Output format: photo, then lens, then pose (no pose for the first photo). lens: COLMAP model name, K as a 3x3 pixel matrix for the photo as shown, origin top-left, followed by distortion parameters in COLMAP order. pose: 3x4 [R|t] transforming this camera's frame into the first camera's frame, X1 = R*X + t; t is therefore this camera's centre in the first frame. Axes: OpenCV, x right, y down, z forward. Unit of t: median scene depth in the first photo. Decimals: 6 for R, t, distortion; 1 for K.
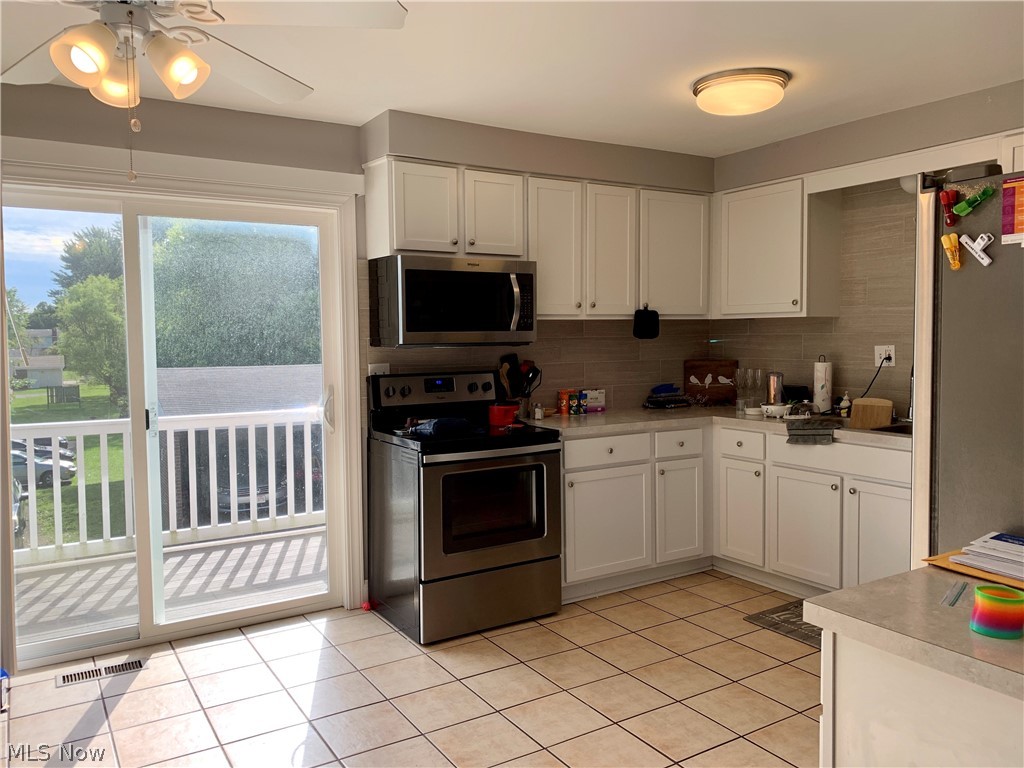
lens RADIAL K [[775.1, 0, 510.5], [0, 775.1, 380.8], [0, 0, 1]] dist [0.029584, -0.037111]
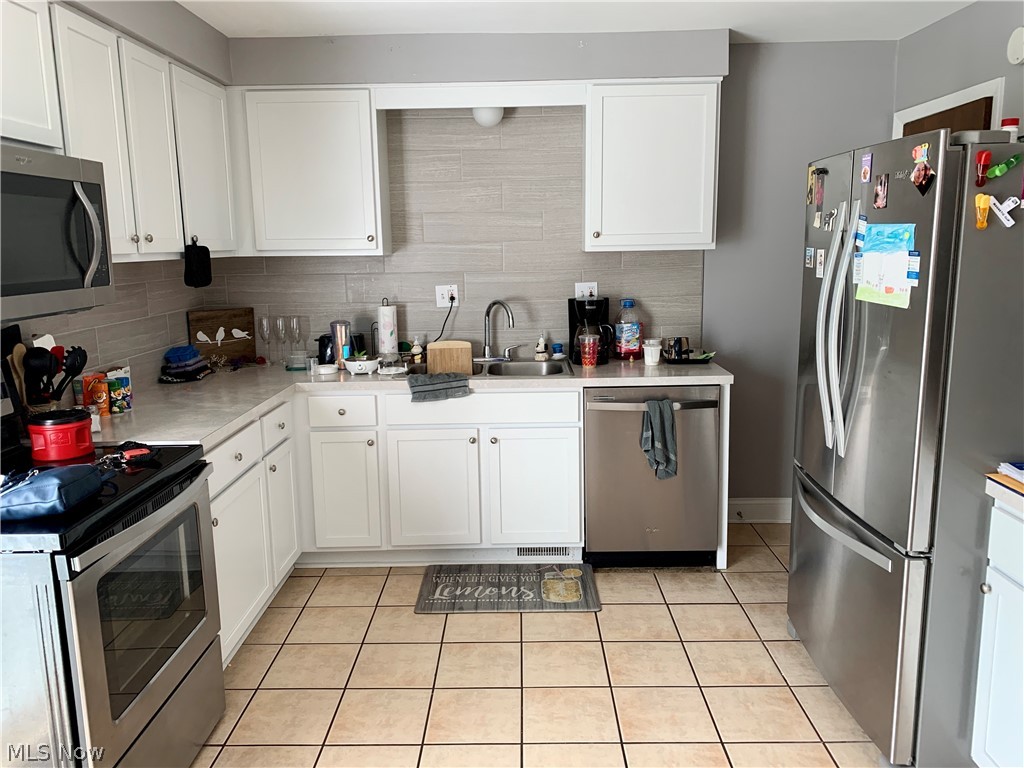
lens RADIAL K [[775.1, 0, 510.5], [0, 775.1, 380.8], [0, 0, 1]] dist [0.029584, -0.037111]
pose [[0.537800, -0.145637, 0.830398, -0.288066], [0.061207, 0.989112, 0.133833, -0.050733], [-0.840848, -0.021149, 0.540859, 0.407083]]
